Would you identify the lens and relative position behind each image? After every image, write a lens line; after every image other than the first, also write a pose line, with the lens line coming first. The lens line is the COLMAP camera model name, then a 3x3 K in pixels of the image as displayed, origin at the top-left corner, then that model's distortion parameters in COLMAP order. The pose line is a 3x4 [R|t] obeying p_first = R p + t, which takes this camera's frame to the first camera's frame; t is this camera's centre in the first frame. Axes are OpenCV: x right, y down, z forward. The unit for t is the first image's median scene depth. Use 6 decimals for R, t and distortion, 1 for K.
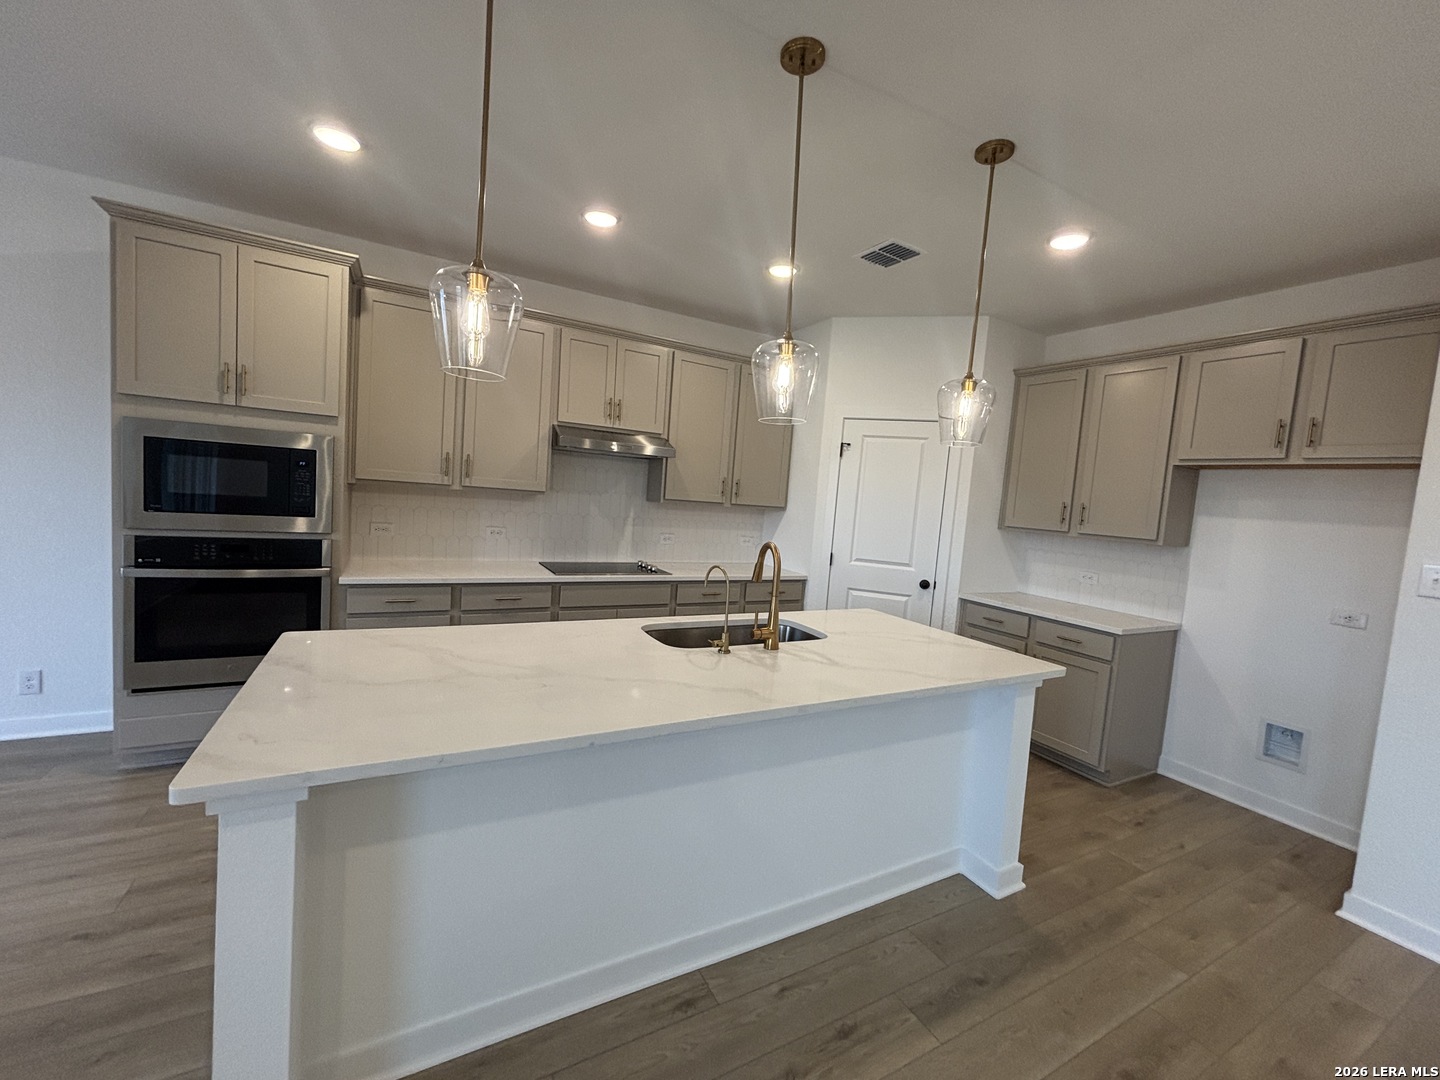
lens RADIAL K [[580.3, 0, 723.5], [0, 580.3, 531.9], [0, 0, 1]] dist [-0.001142, 0.000053]
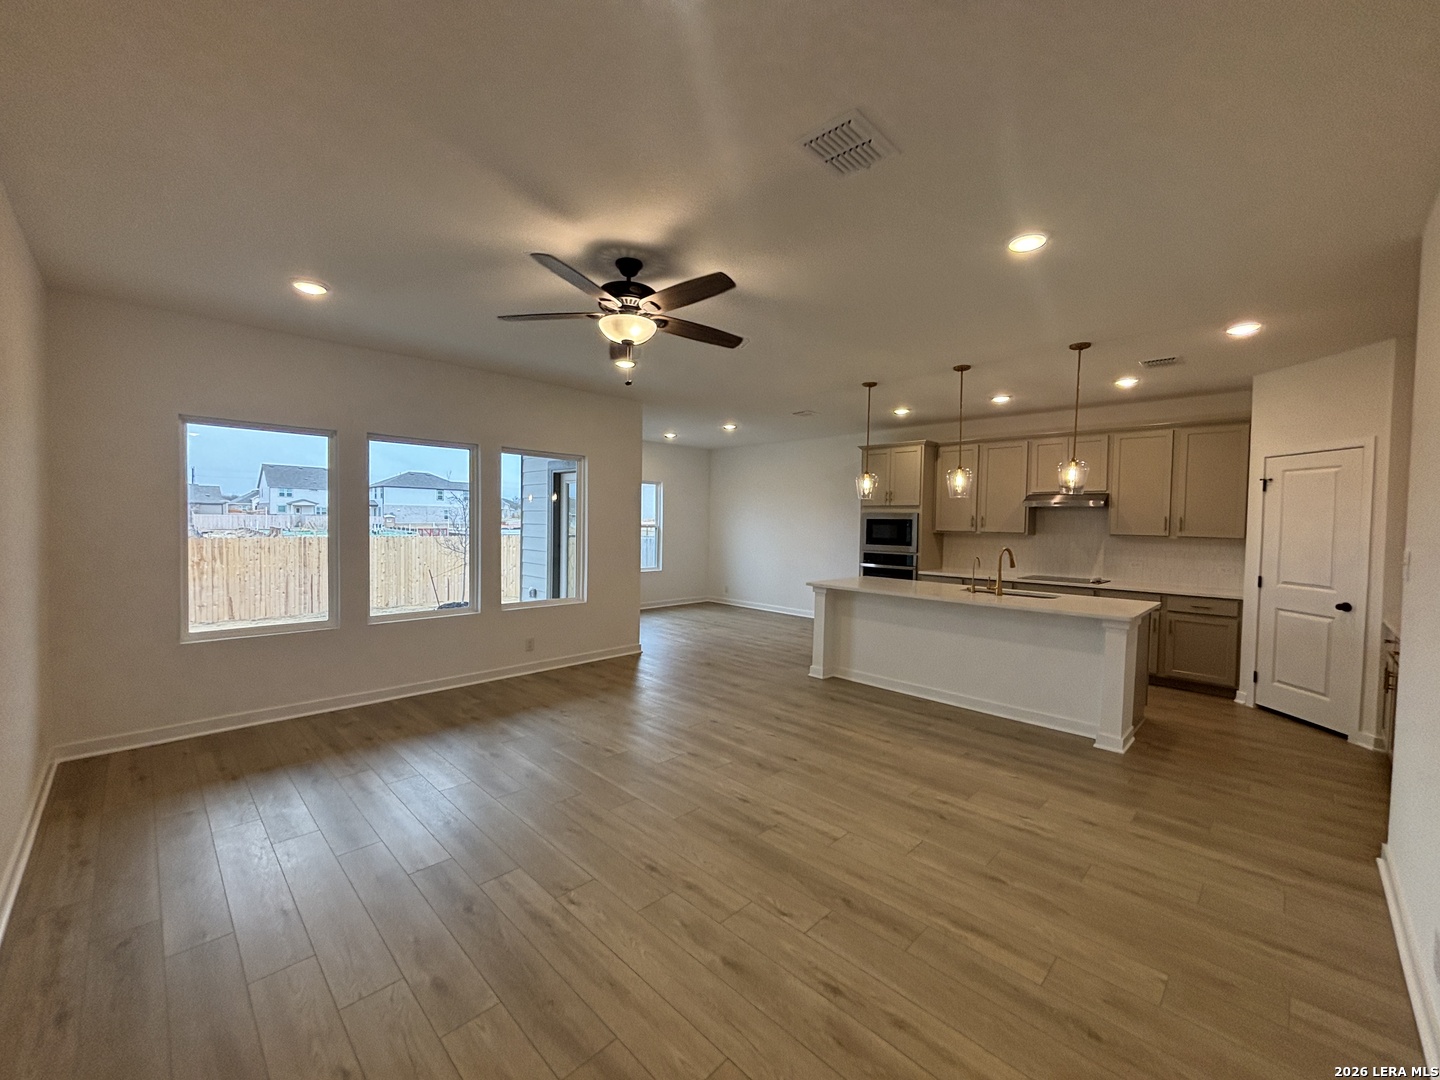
lens RADIAL K [[580.3, 0, 723.5], [0, 580.3, 531.9], [0, 0, 1]] dist [-0.001142, 0.000053]
pose [[0.285591, -0.050628, -0.957013, 1.211407], [-0.059802, 0.995716, -0.070522, 0.115096], [0.956484, 0.077372, 0.281340, -0.402072]]
